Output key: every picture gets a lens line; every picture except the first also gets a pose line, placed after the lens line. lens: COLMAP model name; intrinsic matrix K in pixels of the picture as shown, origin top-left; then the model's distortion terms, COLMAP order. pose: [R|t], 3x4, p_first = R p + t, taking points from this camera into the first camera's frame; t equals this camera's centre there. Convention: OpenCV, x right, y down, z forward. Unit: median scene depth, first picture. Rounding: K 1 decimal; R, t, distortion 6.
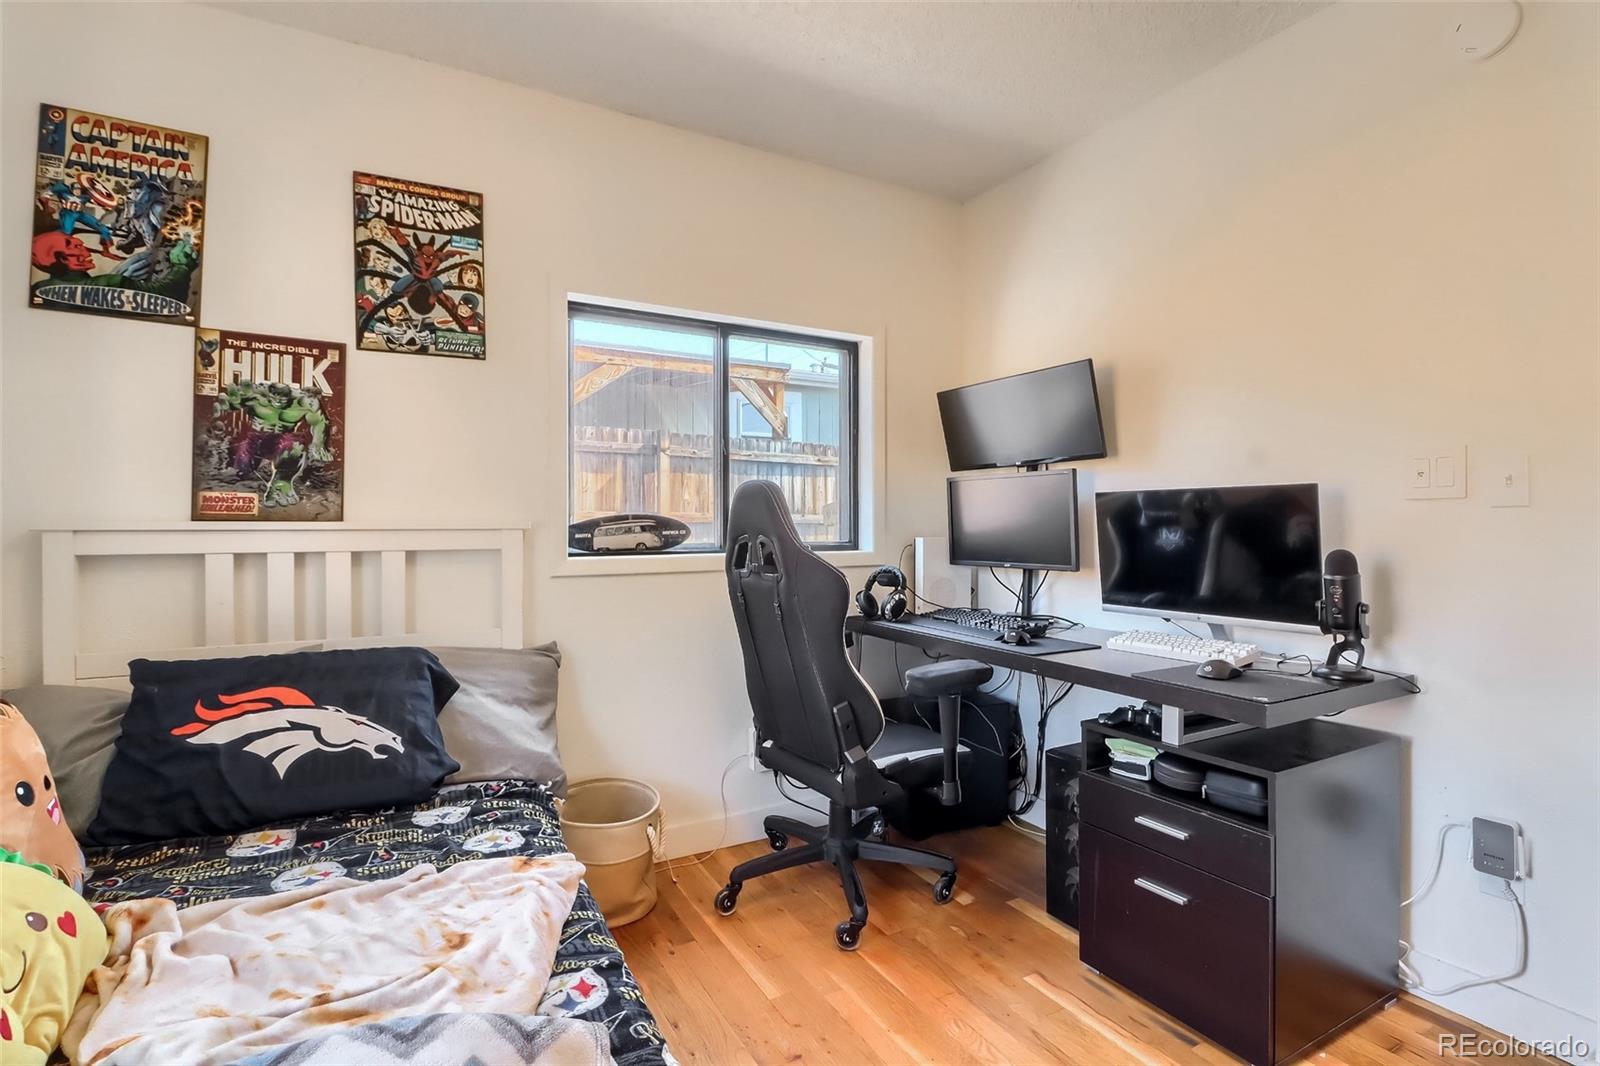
lens RADIAL K [[761.8, 0, 787.9], [0, 761.8, 516.1], [0, 0, 1]] dist [0.002202, -0.013105]
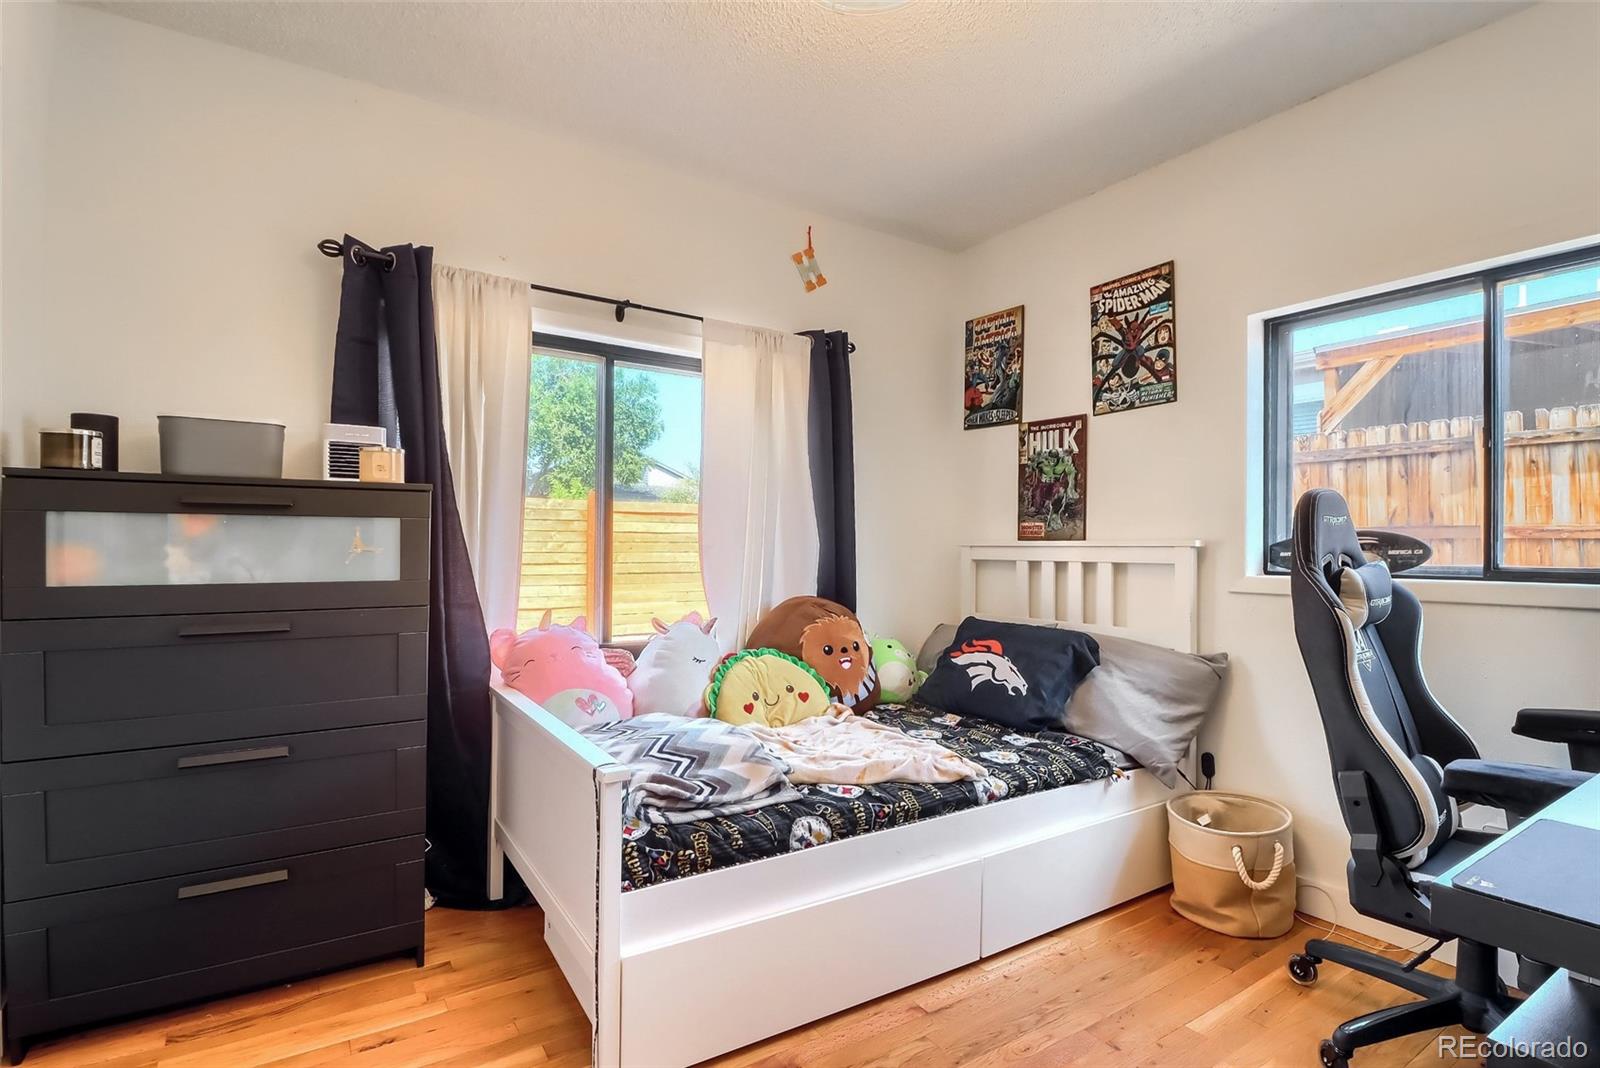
lens RADIAL K [[764.4, 0, 795.6], [0, 764.4, 528.3], [0, 0, 1]] dist [0.000161, -0.009597]
pose [[0.076345, -0.018383, -0.996912, 0.794179], [0.011427, 0.999780, -0.017561, 0.003096], [0.997016, -0.010051, 0.076538, 0.362870]]
